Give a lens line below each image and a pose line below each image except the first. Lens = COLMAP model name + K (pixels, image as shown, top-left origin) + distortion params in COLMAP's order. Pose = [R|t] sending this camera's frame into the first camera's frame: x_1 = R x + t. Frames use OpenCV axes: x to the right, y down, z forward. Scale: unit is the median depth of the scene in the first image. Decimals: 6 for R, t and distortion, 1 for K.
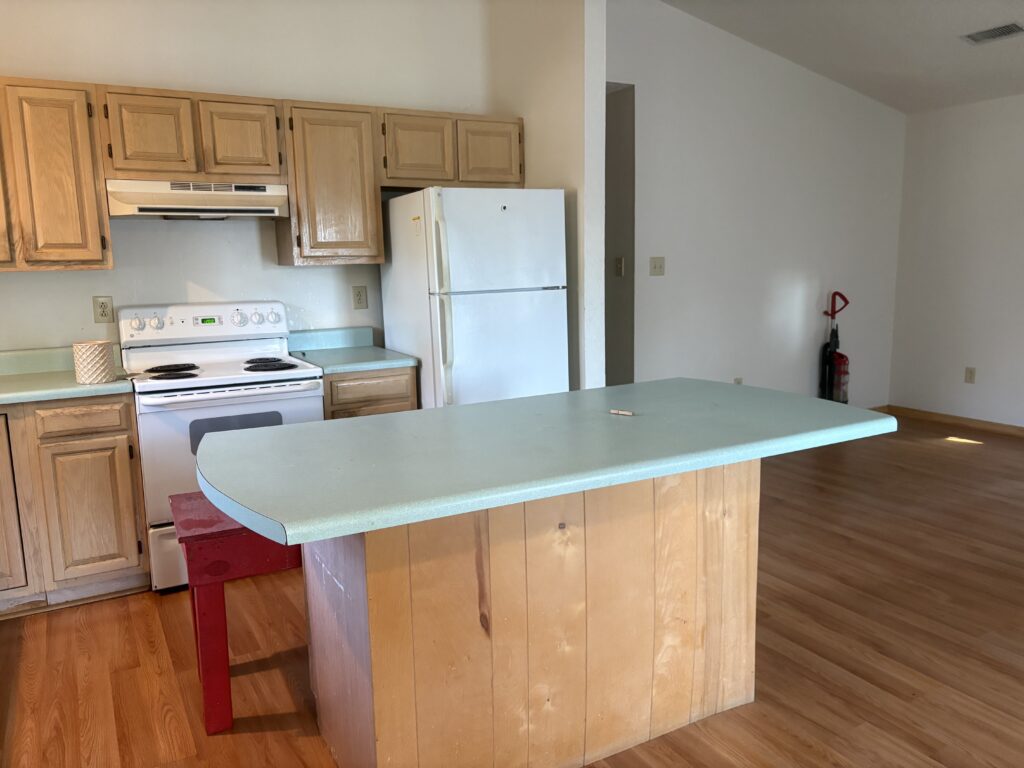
lens RADIAL K [[781.8, 0, 512.0], [0, 781.8, 384.0], [0, 0, 1]] dist [0.052313, -0.045355]
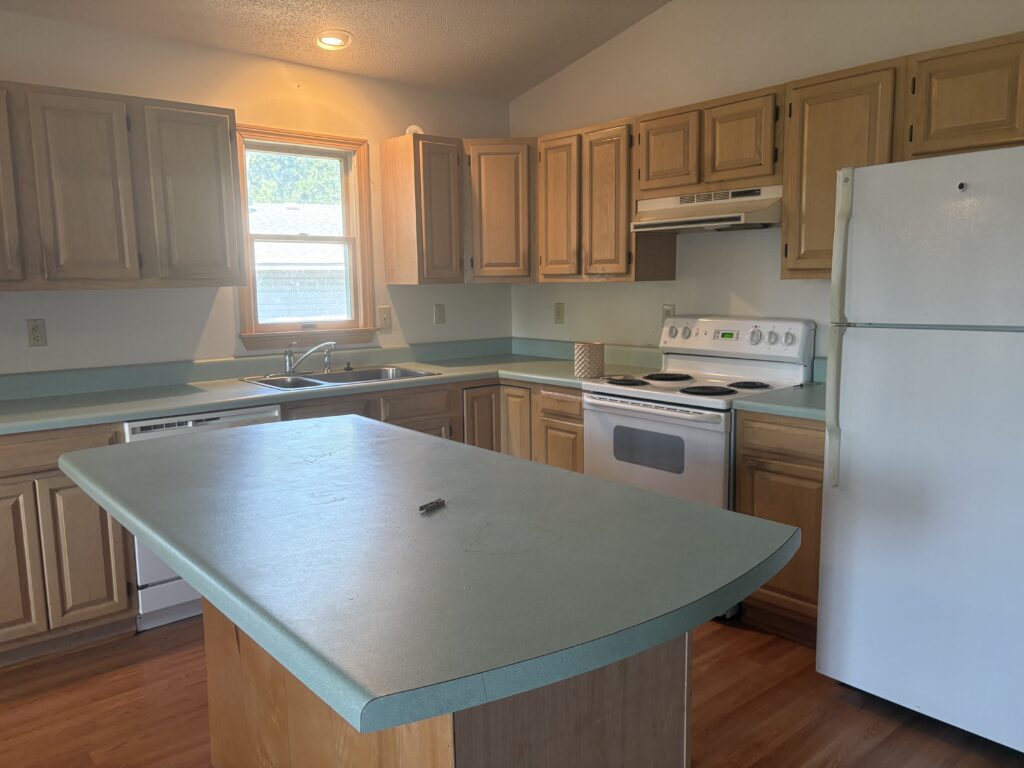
lens RADIAL K [[781.8, 0, 512.0], [0, 781.8, 384.0], [0, 0, 1]] dist [0.052313, -0.045355]
pose [[0.196179, 0.150682, -0.968921, 0.535366], [-0.145848, 0.981615, 0.123126, -0.109086], [0.969661, 0.117160, 0.214549, 0.588787]]
